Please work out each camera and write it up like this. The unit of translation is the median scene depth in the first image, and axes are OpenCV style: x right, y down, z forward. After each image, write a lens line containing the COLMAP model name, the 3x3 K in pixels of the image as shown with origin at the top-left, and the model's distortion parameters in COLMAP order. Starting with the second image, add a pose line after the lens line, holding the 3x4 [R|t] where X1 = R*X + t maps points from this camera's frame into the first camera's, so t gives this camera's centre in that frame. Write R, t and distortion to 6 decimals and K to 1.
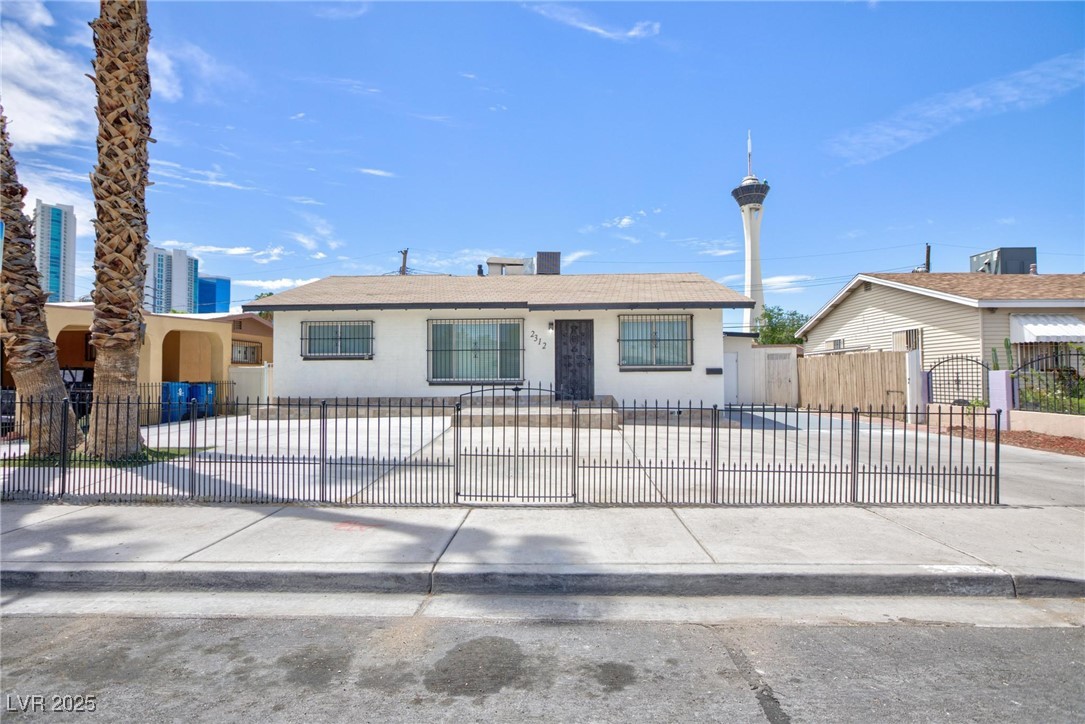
lens RADIAL K [[529.9, 0, 519.4], [0, 529.9, 378.3], [0, 0, 1]] dist [-0.005164, 0.001426]
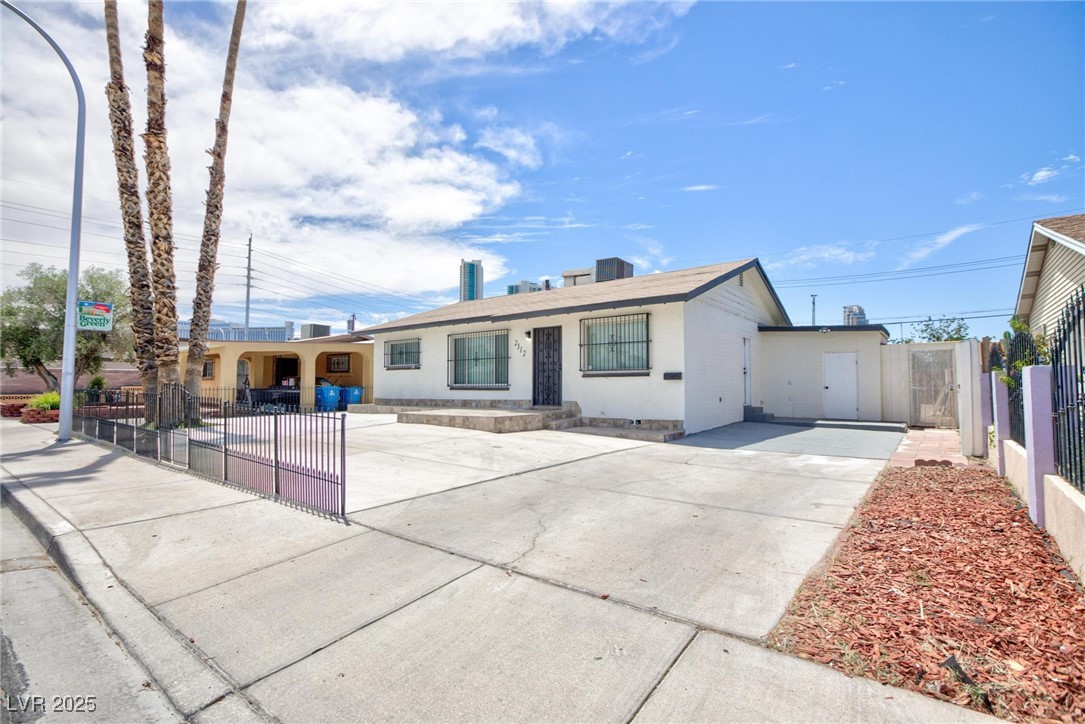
lens RADIAL K [[504.5, 0, 516.5], [0, 504.5, 363.7], [0, 0, 1]] dist [-0.002911, 0.000619]
pose [[0.799904, -0.021871, -0.599730, 0.624677], [-0.004783, 0.999072, -0.042813, 0.002910], [0.600109, 0.037115, 0.799056, 0.173262]]
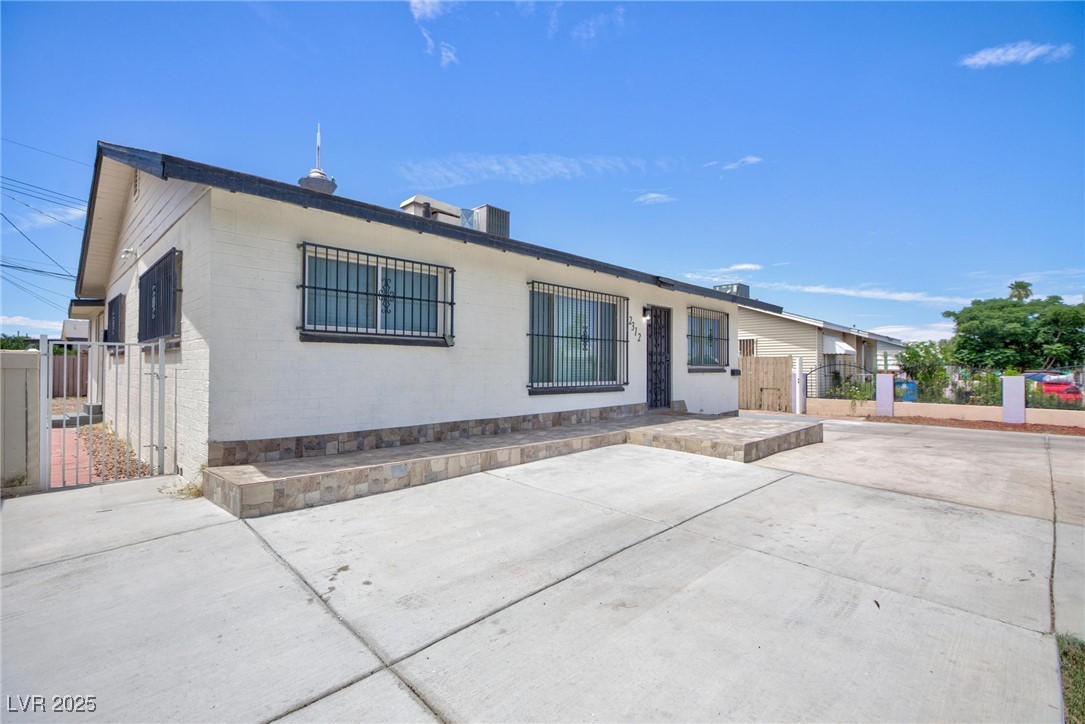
lens RADIAL K [[504.5, 0, 516.5], [0, 504.5, 363.7], [0, 0, 1]] dist [-0.002911, 0.000619]
pose [[0.674783, 0.014679, 0.737870, -0.576959], [-0.013955, 0.999877, -0.007129, -0.016306], [-0.737884, -0.005486, 0.674905, 0.628190]]
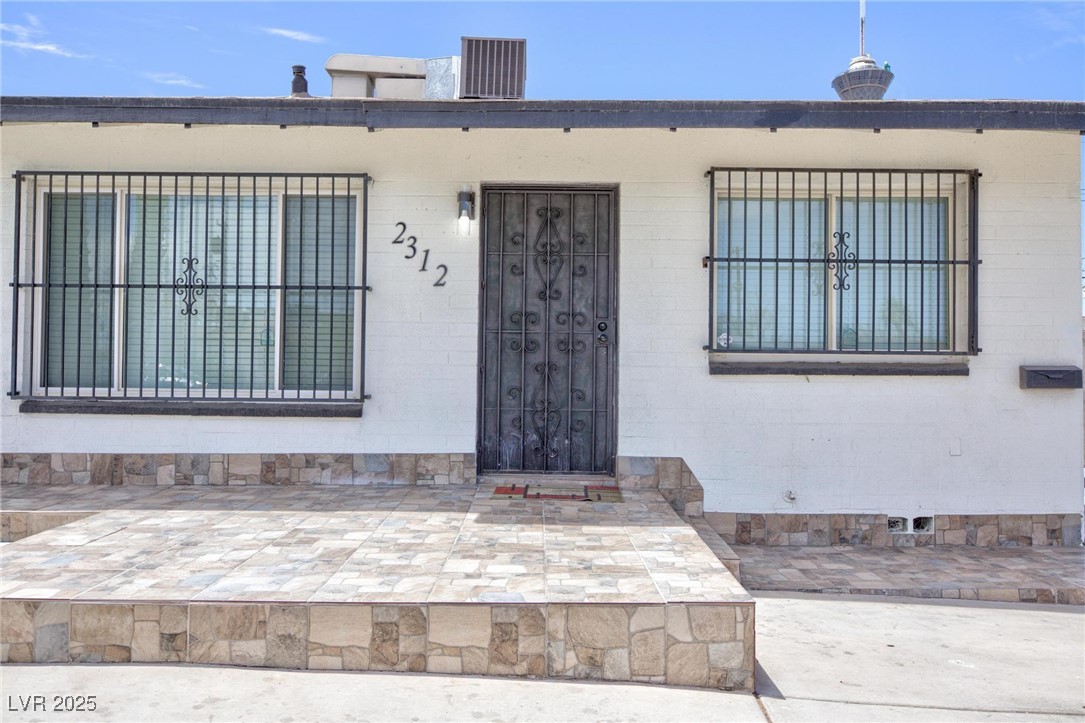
lens RADIAL K [[826.4, 0, 523.6], [0, 826.4, 382.6], [0, 0, 1]] dist [-0.000585, -0.001655]
pose [[0.998748, 0.016270, 0.047302, 0.068383], [-0.016297, 0.999867, 0.000195, -0.006089], [-0.047293, -0.000966, 0.998881, 0.549154]]
